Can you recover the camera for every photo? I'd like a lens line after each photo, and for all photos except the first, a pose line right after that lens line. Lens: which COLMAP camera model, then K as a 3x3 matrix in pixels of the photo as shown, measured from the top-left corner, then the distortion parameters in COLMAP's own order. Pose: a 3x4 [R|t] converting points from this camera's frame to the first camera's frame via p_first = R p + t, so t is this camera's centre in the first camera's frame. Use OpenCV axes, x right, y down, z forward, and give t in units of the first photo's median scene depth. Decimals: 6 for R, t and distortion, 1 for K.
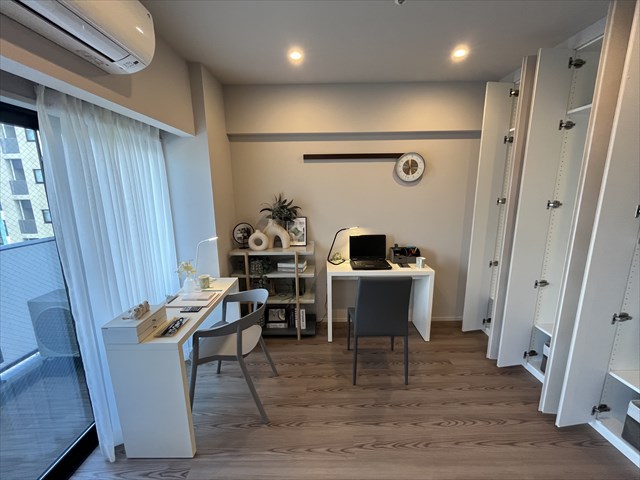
lens RADIAL K [[260.6, 0, 319.8], [0, 260.6, 239.7], [0, 0, 1]] dist [-0.002963, -0.000469]
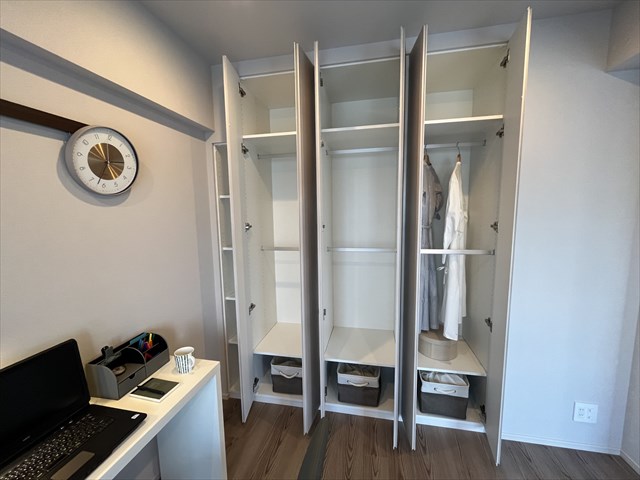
lens RADIAL K [[260.6, 0, 319.3], [0, 260.6, 236.7], [0, 0, 1]] dist [-0.002963, -0.000469]
pose [[0.212407, -0.102245, 0.971818, -0.008427], [0.198121, 0.978362, 0.059631, -0.112590], [-0.956886, 0.179871, 0.228068, 0.583683]]
